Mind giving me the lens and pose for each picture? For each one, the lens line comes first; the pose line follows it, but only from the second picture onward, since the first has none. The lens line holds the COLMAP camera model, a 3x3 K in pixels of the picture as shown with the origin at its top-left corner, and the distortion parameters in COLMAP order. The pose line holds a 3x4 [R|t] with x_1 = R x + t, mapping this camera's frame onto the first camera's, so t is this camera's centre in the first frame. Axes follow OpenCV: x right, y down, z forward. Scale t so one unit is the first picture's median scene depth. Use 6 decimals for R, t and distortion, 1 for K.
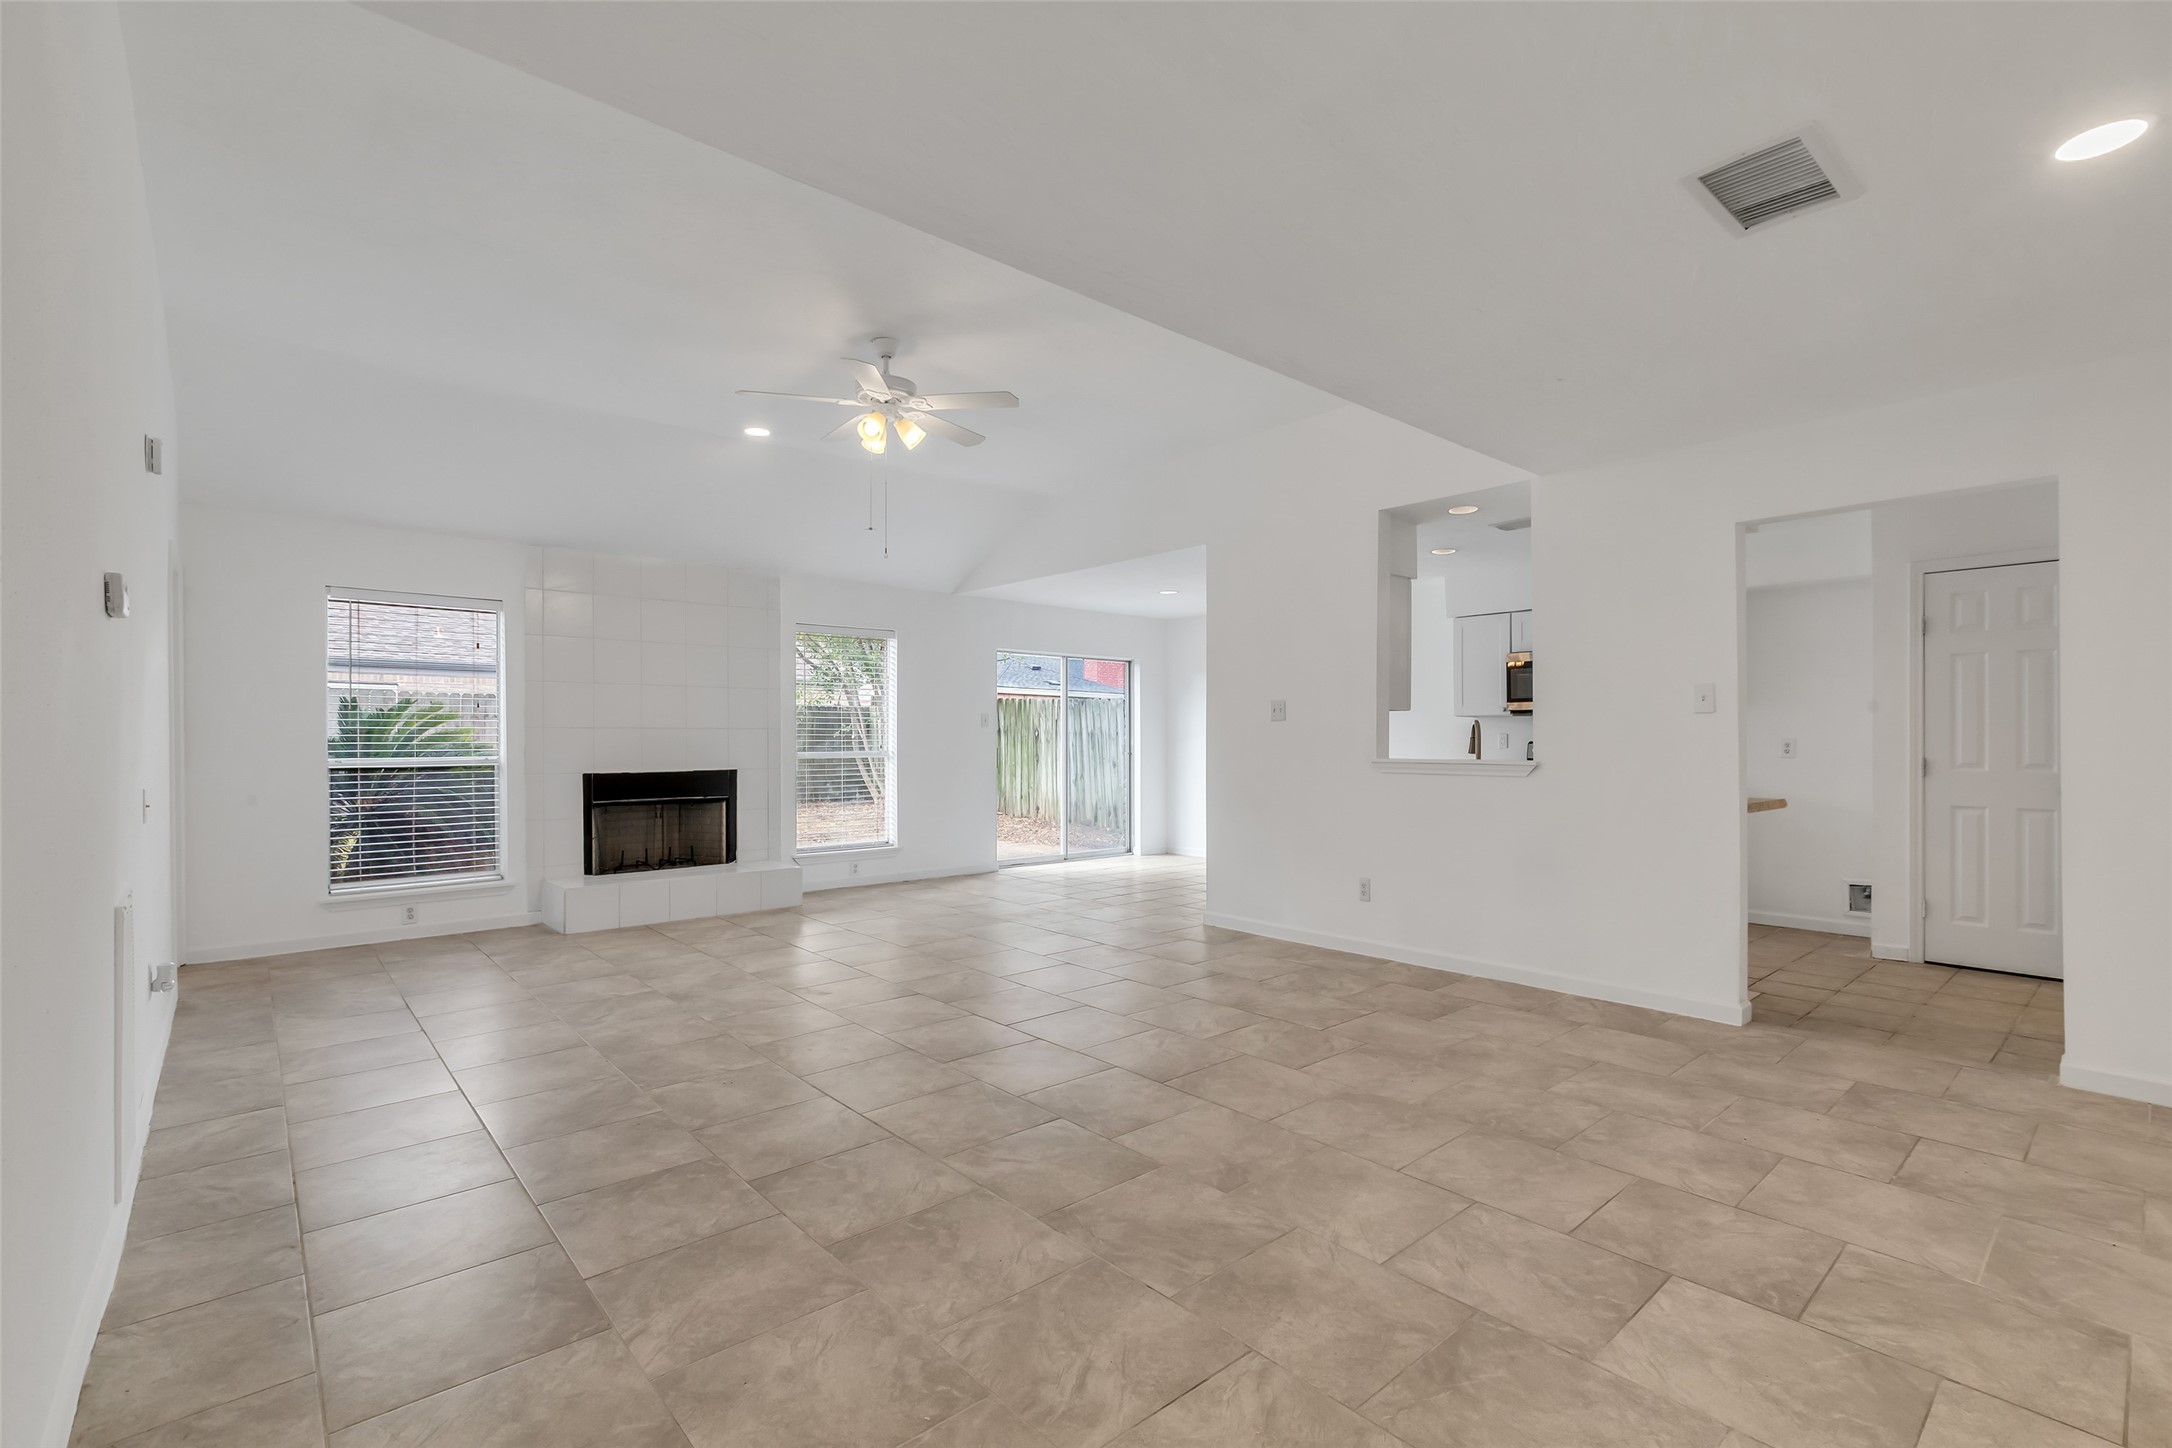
lens RADIAL K [[969.5, 0, 1083.8], [0, 969.5, 739.5], [0, 0, 1]] dist [-0.000083, 0.001754]
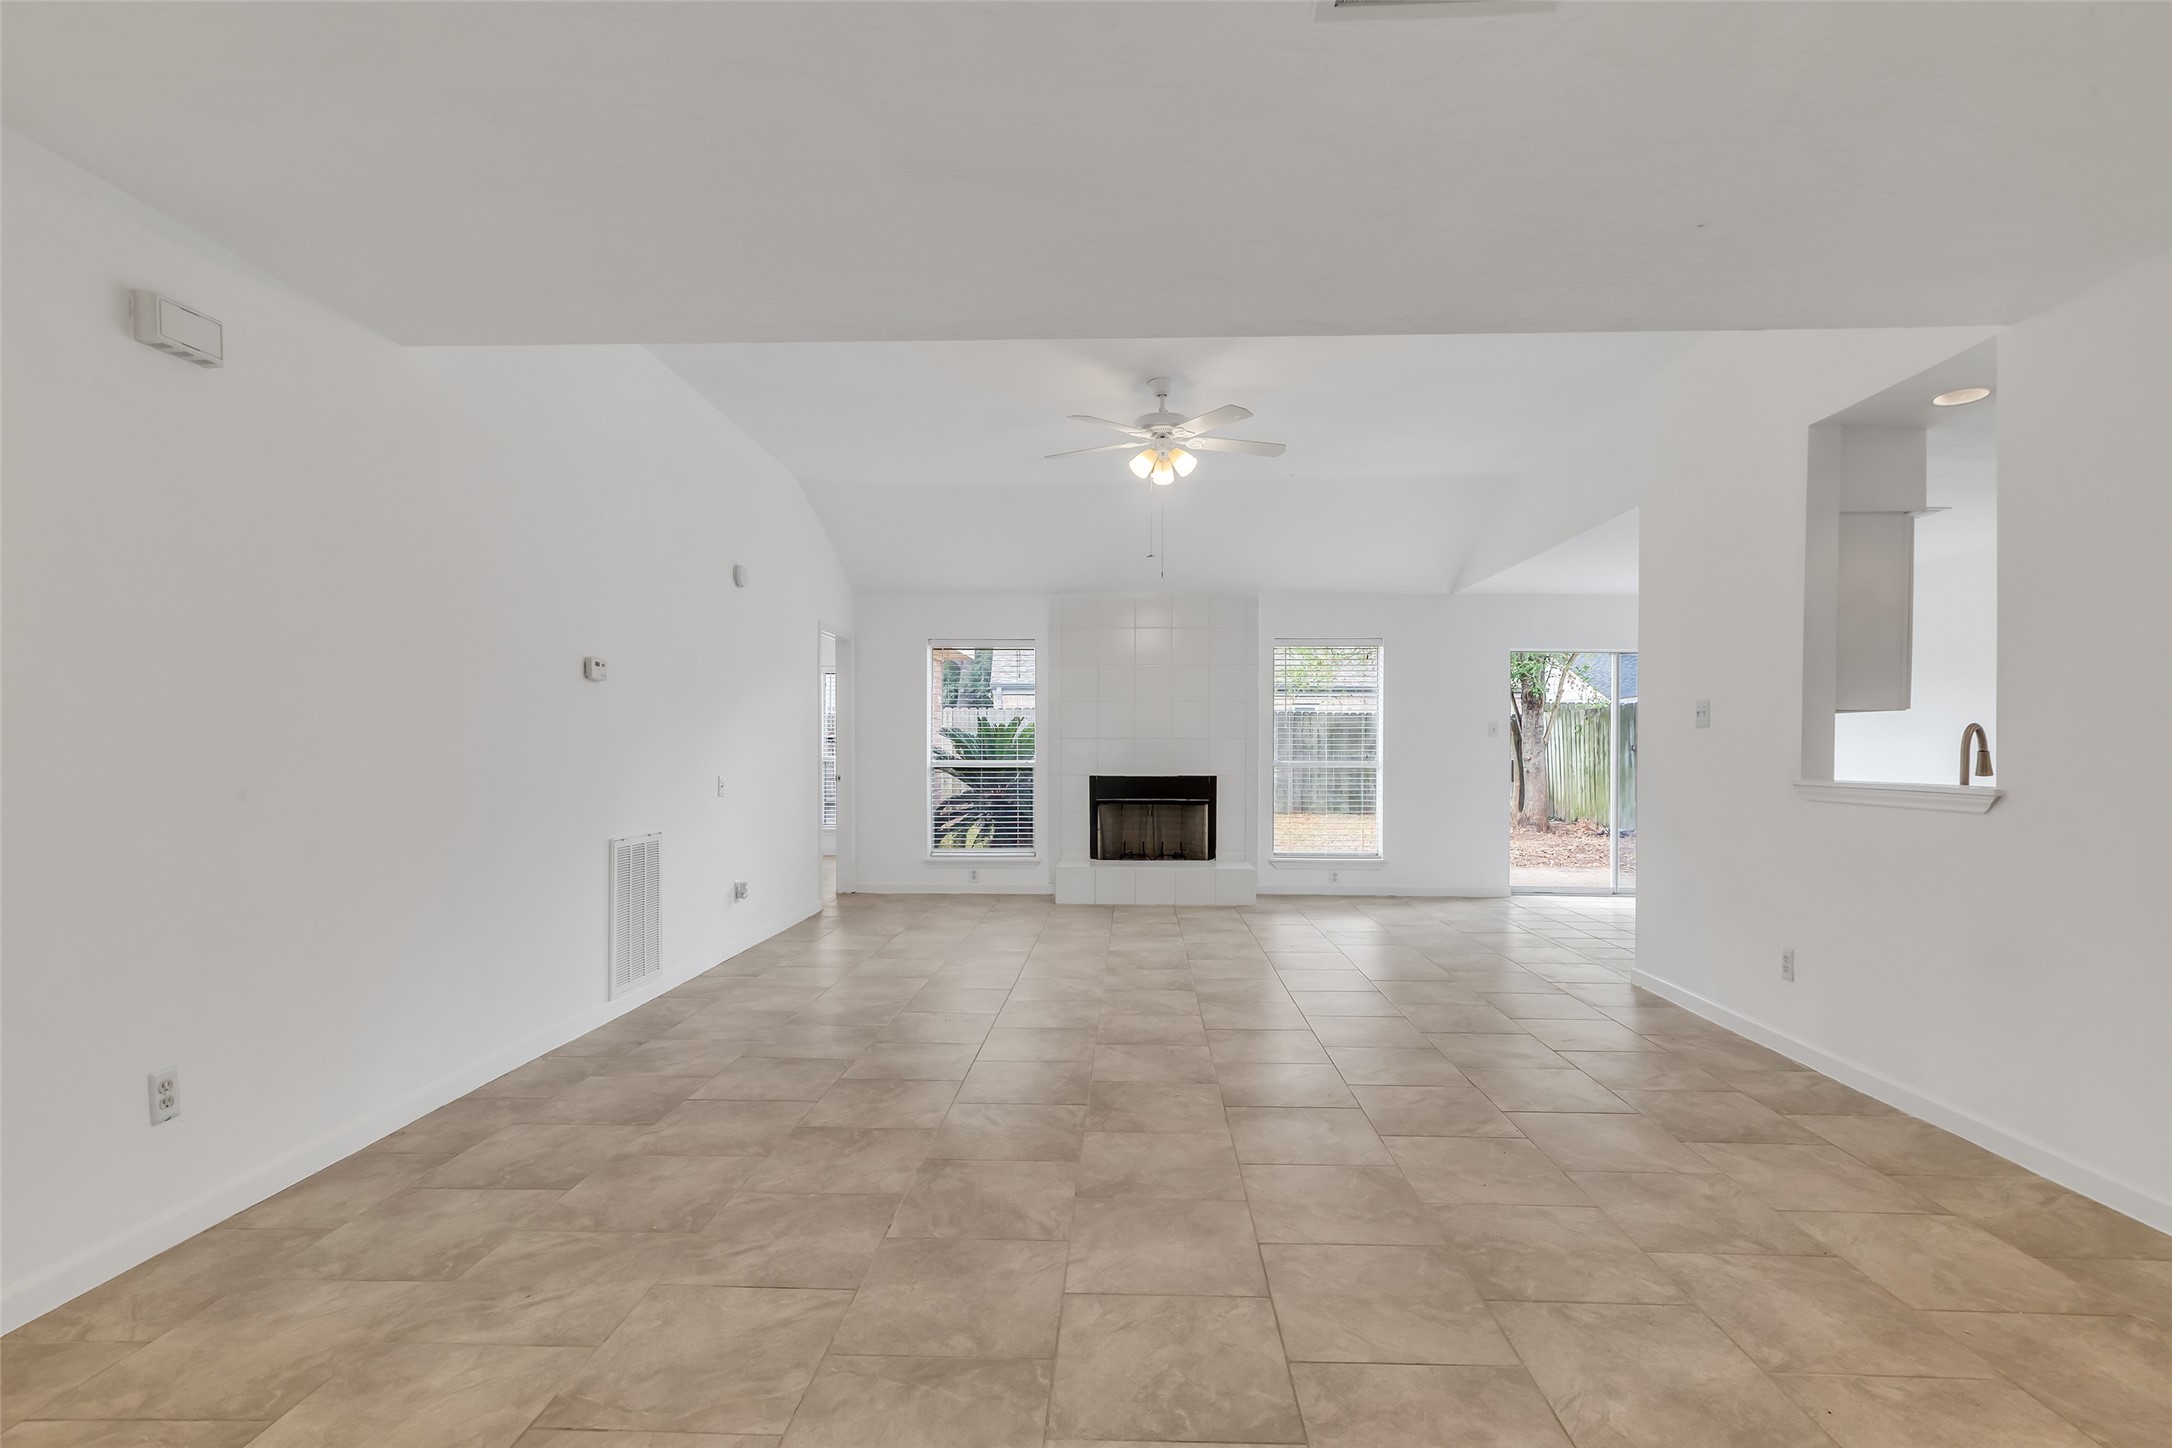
lens RADIAL K [[969.5, 0, 1098.1], [0, 969.5, 767.0], [0, 0, 1]] dist [-0.000083, 0.001754]
pose [[0.729933, 0.016933, -0.683308, 0.667234], [-0.004228, 0.999786, 0.020259, -0.004119], [0.683505, -0.011899, 0.729849, 0.216322]]
